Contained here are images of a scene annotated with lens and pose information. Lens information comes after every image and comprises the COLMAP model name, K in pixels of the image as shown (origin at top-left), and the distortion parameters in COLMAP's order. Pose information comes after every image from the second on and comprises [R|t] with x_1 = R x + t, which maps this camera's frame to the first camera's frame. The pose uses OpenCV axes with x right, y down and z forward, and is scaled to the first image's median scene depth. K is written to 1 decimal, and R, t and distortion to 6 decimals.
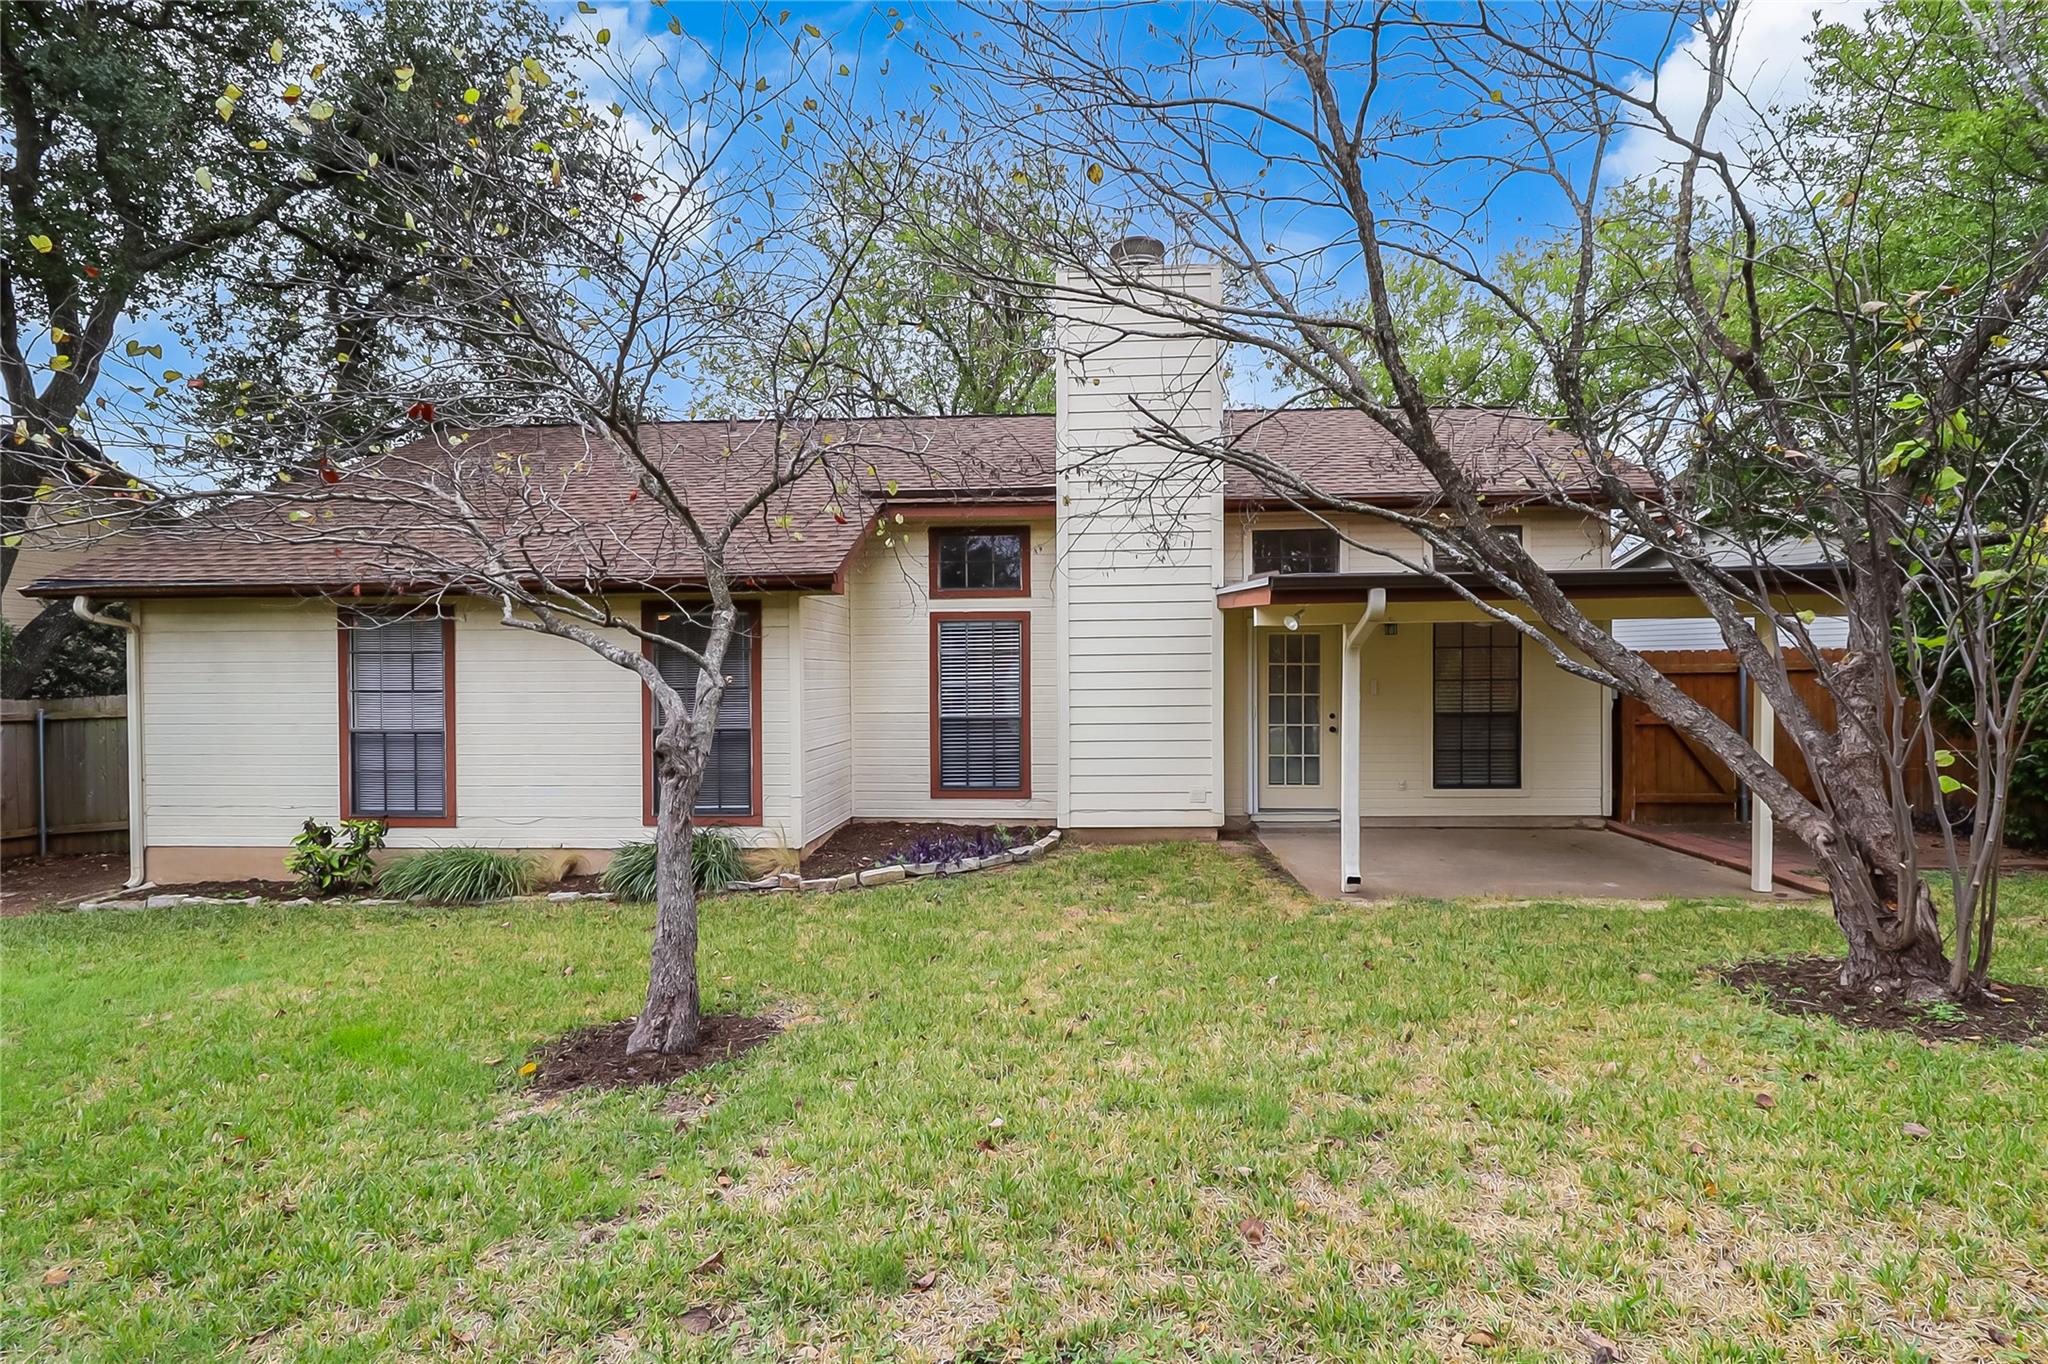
lens RADIAL K [[948.7, 0, 1067.6], [0, 948.7, 671.6], [0, 0, 1]] dist [-0.001260, -0.000614]
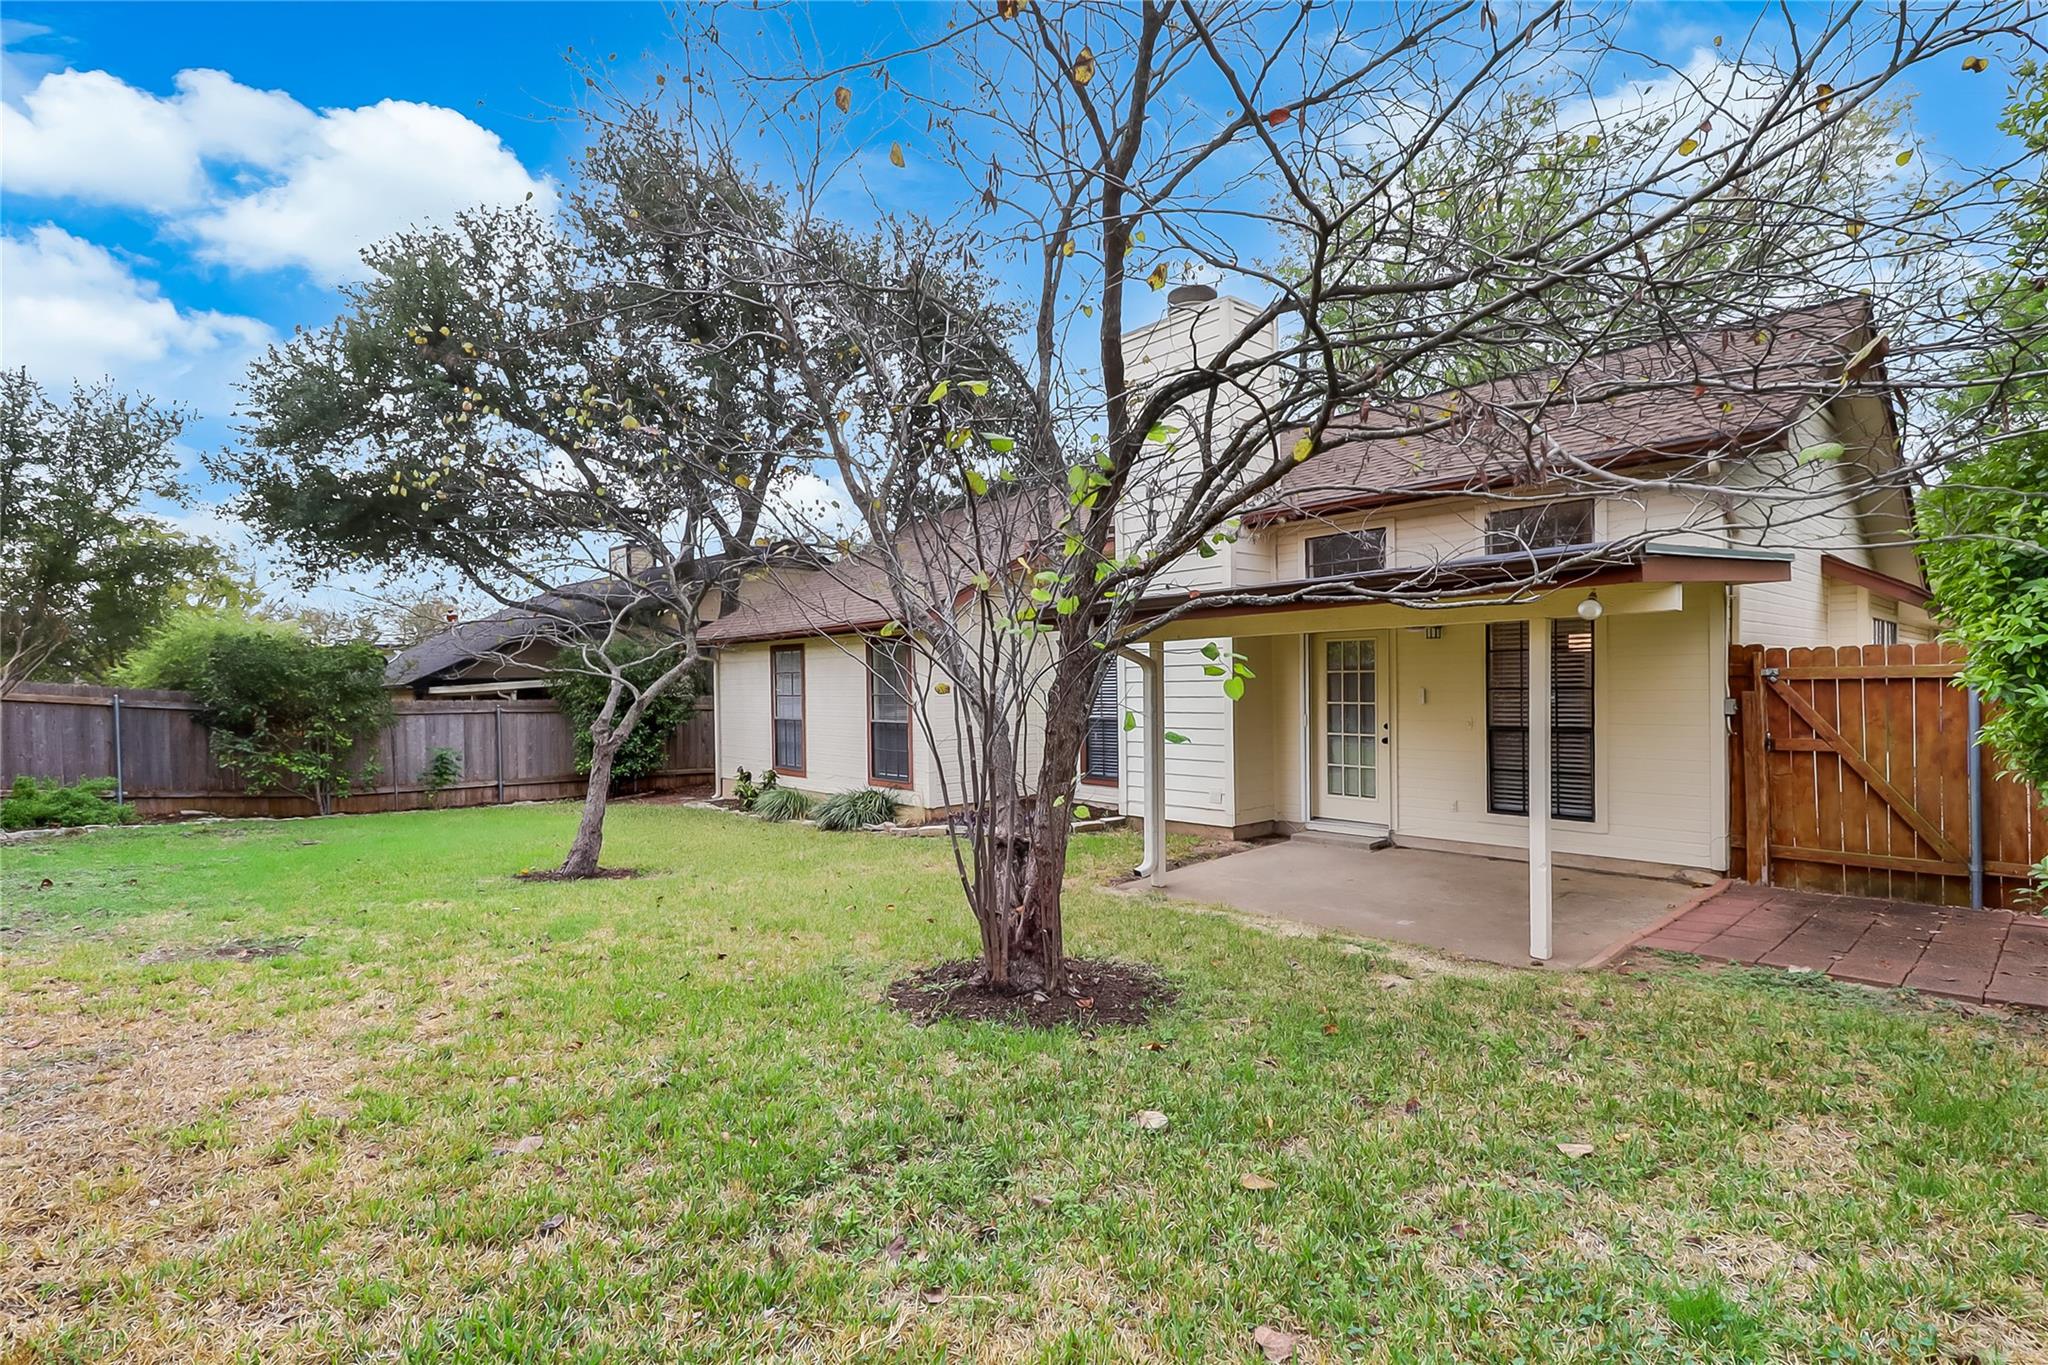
lens RADIAL K [[948.7, 0, 1067.6], [0, 948.7, 672.1], [0, 0, 1]] dist [-0.001260, -0.000614]
pose [[0.718848, -0.012454, -0.695056, 0.826622], [0.018581, 0.999827, 0.001302, -0.013875], [0.694919, -0.013851, 0.718955, 0.126369]]
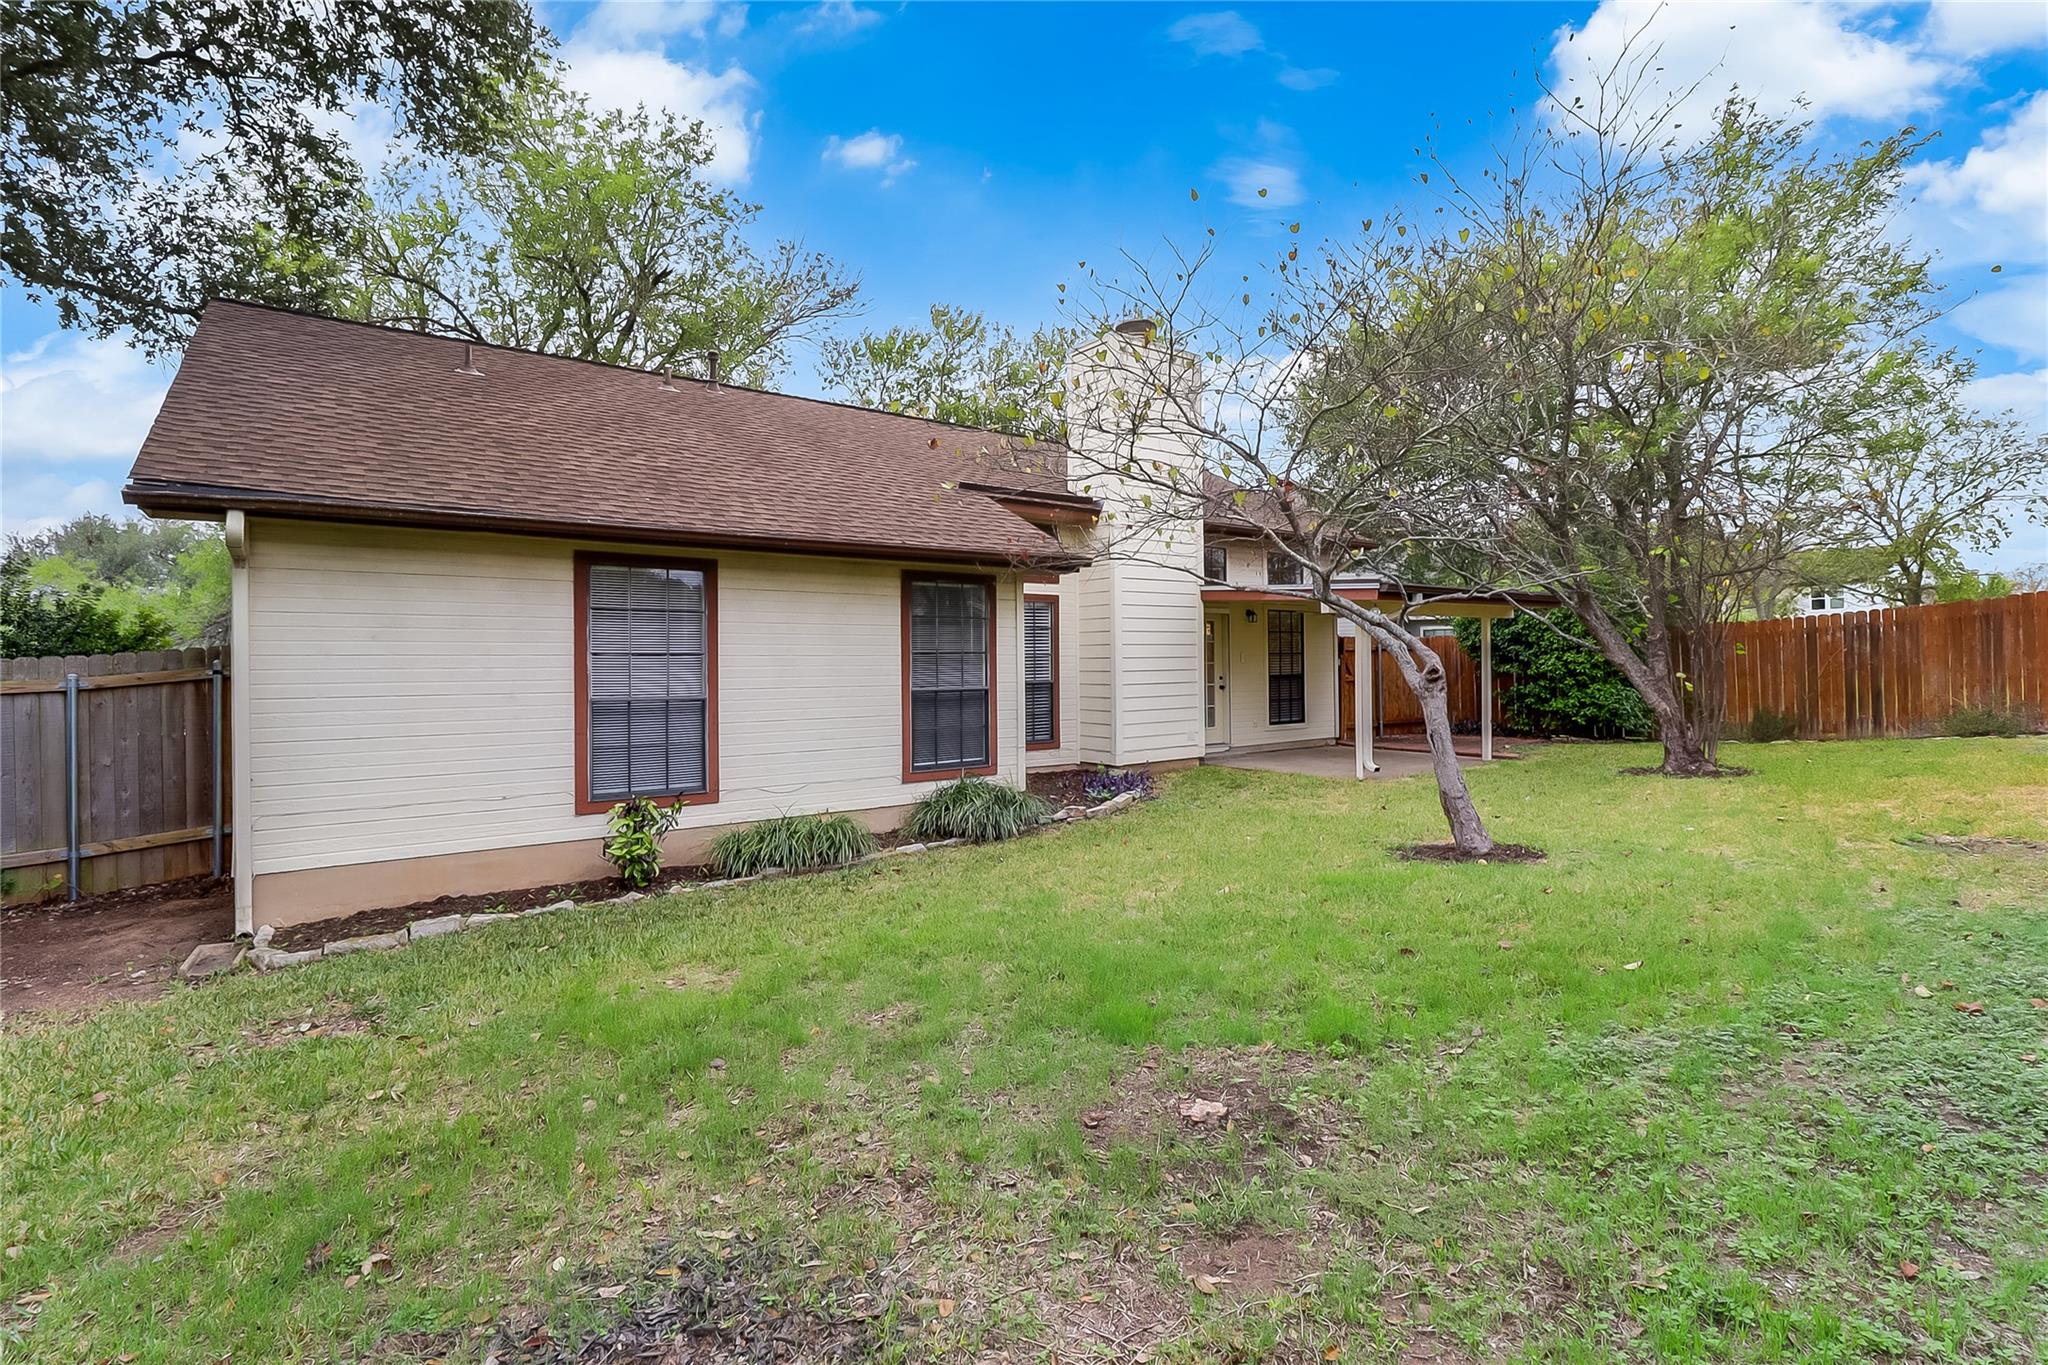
lens RADIAL K [[948.7, 0, 1067.6], [0, 948.7, 672.1], [0, 0, 1]] dist [-0.001260, -0.000614]
pose [[0.751610, -0.005198, 0.659588, -0.988053], [0.000297, 0.999972, 0.007543, 0.030844], [-0.659608, -0.005474, 0.751590, 0.086645]]
